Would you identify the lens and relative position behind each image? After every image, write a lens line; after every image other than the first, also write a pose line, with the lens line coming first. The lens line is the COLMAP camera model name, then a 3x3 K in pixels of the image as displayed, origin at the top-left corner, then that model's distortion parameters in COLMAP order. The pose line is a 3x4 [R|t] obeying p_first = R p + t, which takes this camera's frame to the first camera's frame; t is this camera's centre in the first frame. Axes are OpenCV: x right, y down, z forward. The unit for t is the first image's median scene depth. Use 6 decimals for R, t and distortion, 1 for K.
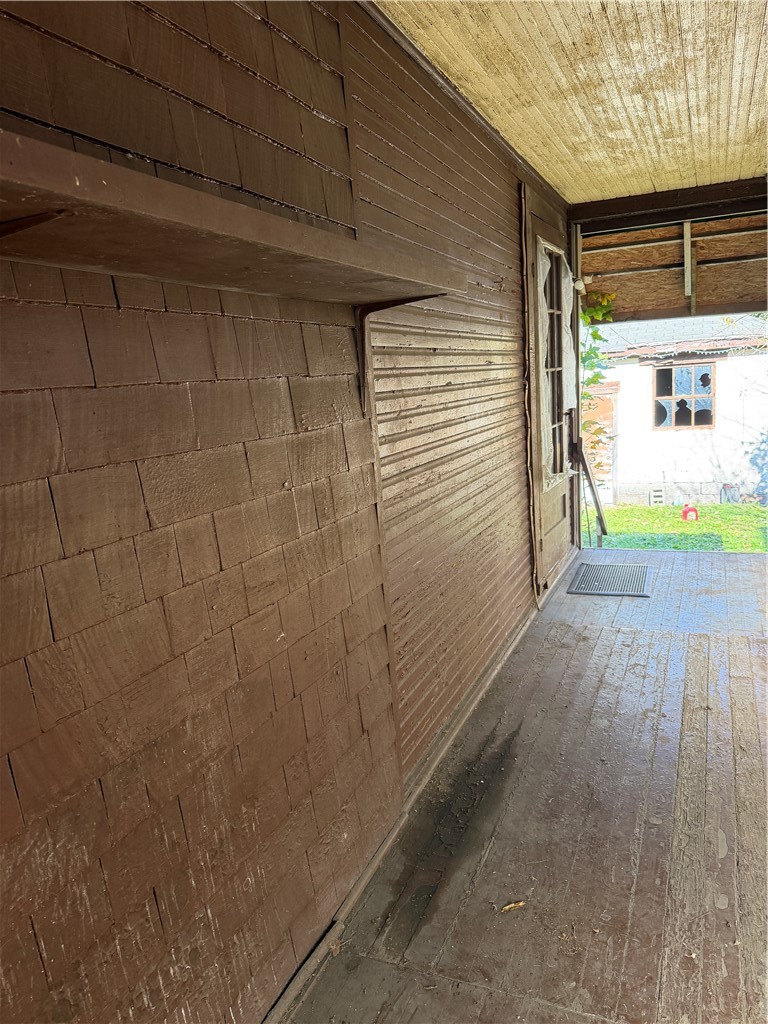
lens RADIAL K [[732.6, 0, 388.5], [0, 732.6, 514.6], [0, 0, 1]] dist [0.064487, -0.001570]
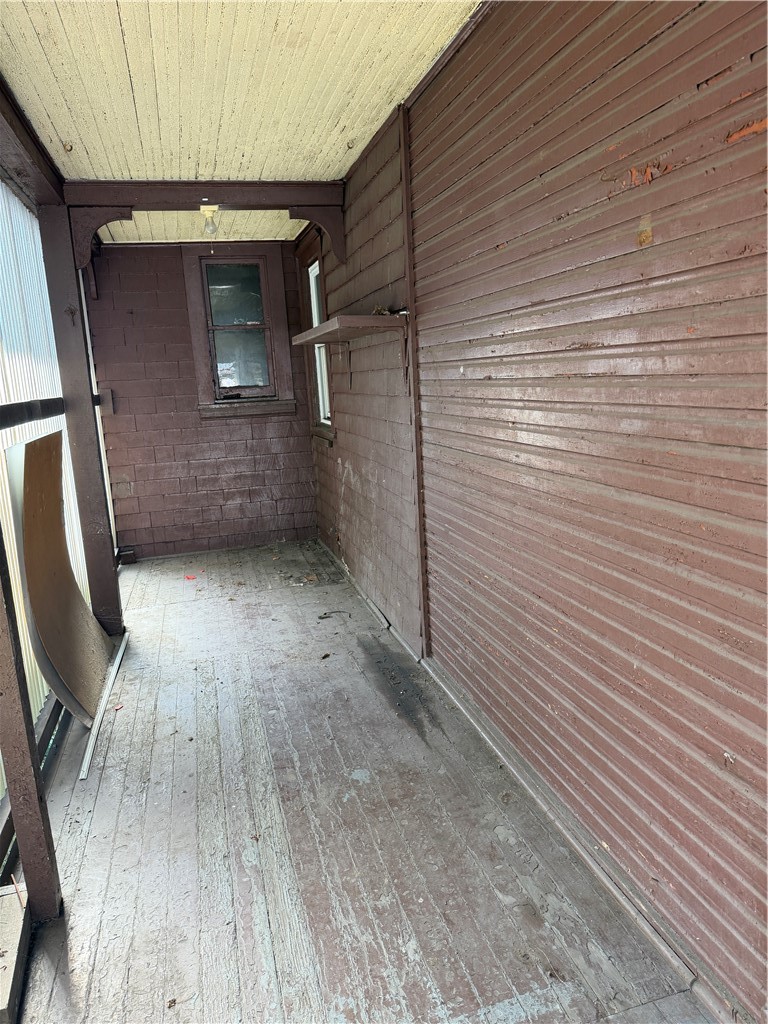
lens RADIAL K [[732.6, 0, 386.6], [0, 732.6, 509.2], [0, 0, 1]] dist [0.064487, -0.001570]
pose [[-0.776617, 0.227362, -0.587514, 0.733767], [-0.002201, 0.931617, 0.363436, -0.354373], [0.629969, 0.283543, -0.723009, 1.621554]]
